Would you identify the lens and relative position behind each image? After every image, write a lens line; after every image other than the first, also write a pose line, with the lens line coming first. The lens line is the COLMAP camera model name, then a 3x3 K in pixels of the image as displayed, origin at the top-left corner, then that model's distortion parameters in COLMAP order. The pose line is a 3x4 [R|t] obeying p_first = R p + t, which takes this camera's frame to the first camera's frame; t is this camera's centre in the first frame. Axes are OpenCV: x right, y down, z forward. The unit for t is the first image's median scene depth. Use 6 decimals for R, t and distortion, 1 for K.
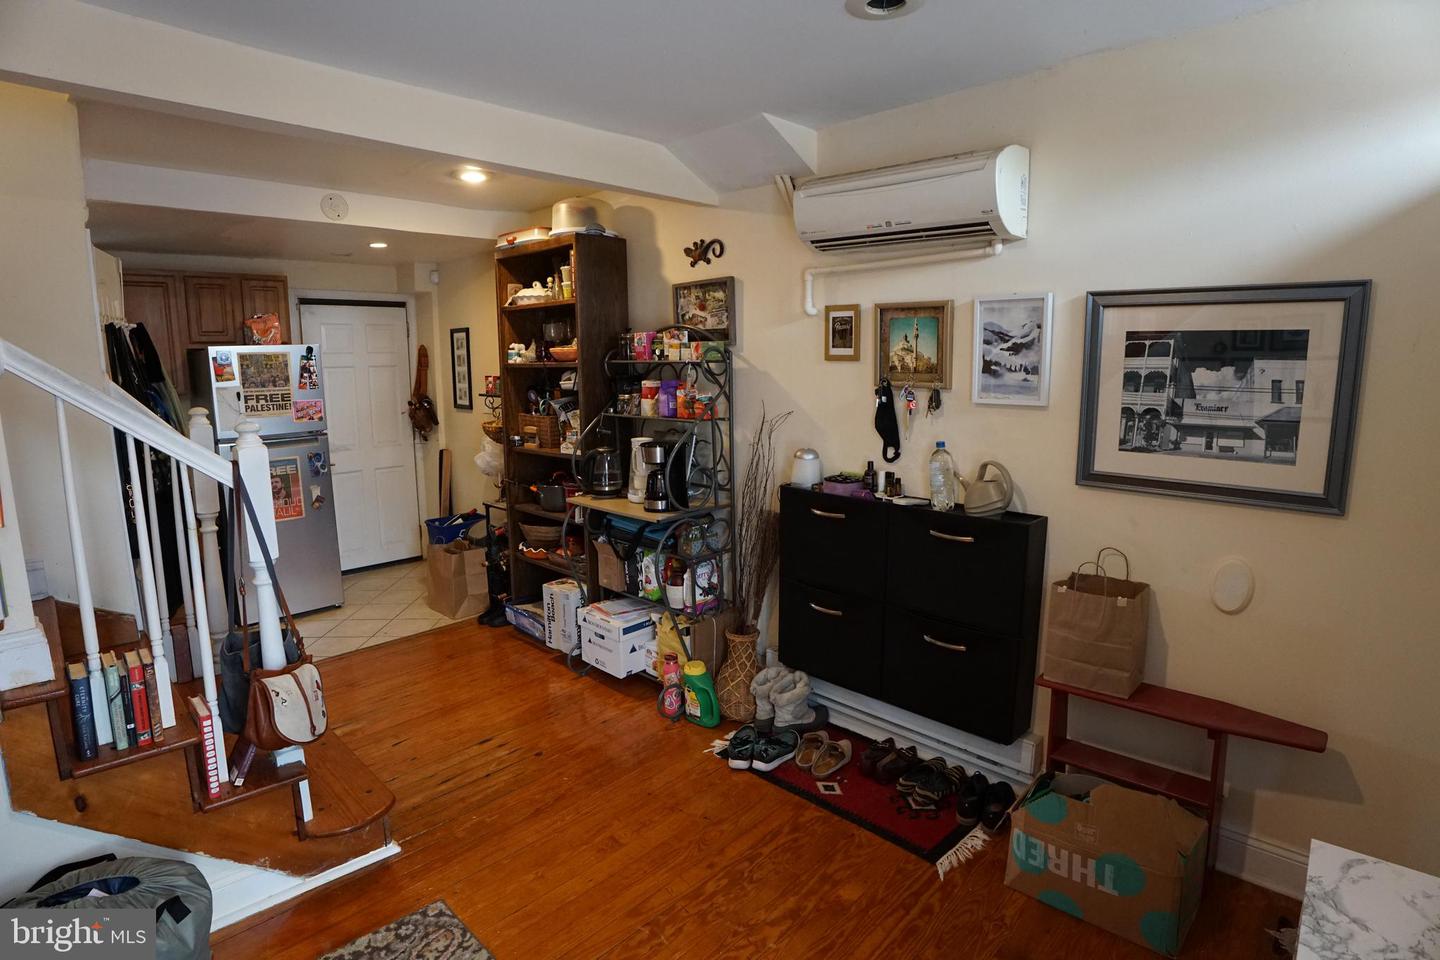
lens RADIAL K [[750.8, 0, 720.1], [0, 750.8, 475.9], [0, 0, 1]] dist [-0.096407, 0.027299]
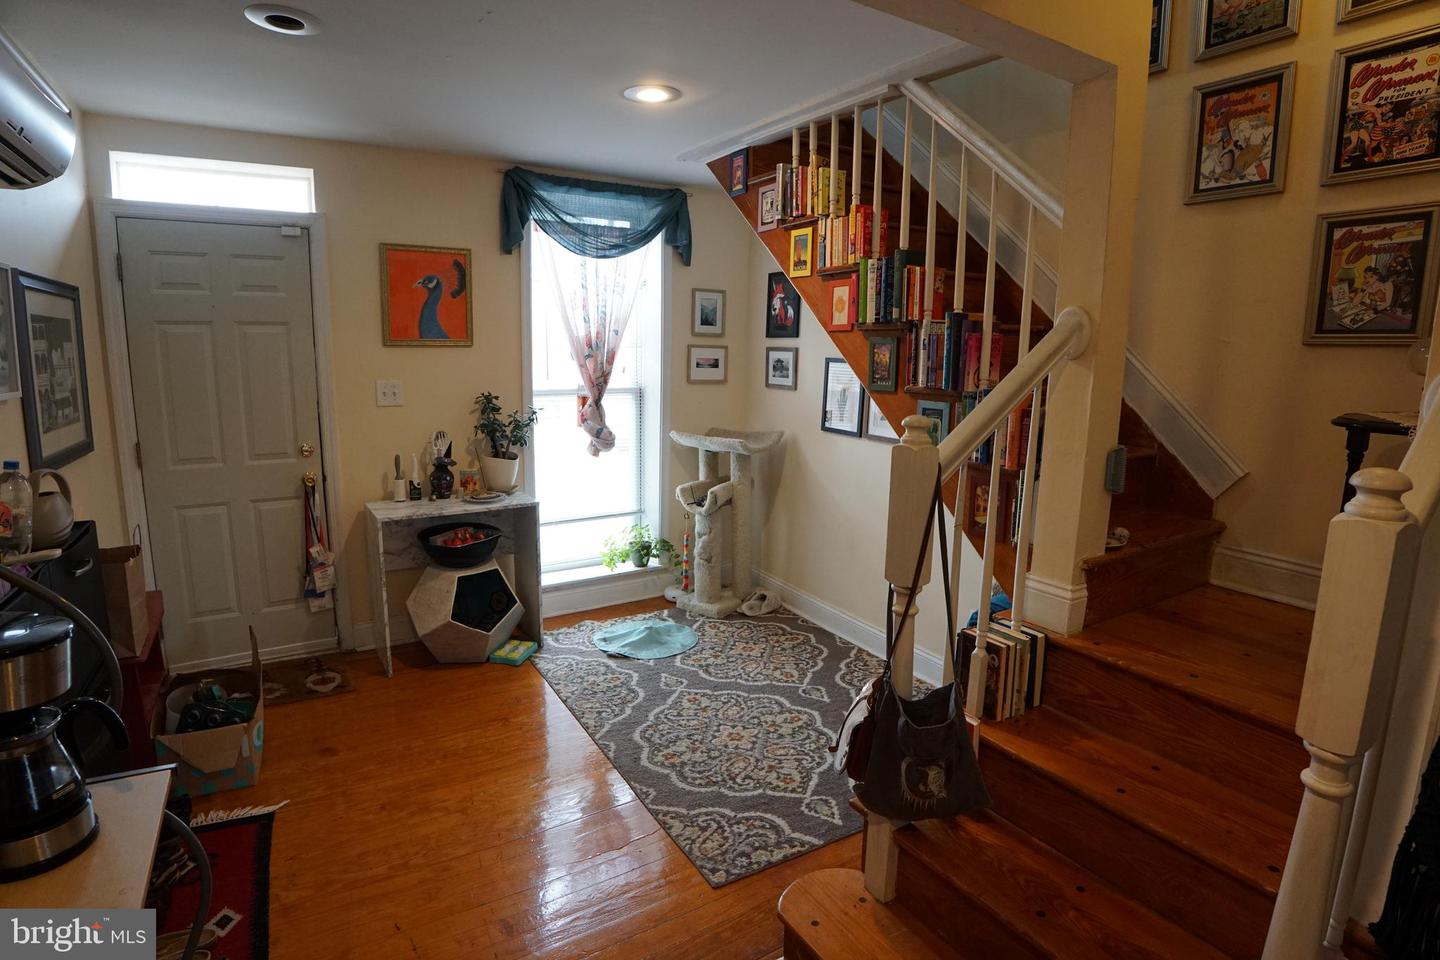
lens RADIAL K [[750.8, 0, 718.7], [0, 750.8, 480.6], [0, 0, 1]] dist [-0.096407, 0.027299]
pose [[-0.968093, -0.051194, 0.245307, -0.309891], [0.029991, 0.948205, 0.316241, -0.131910], [-0.248791, 0.313507, -0.916415, 0.884603]]
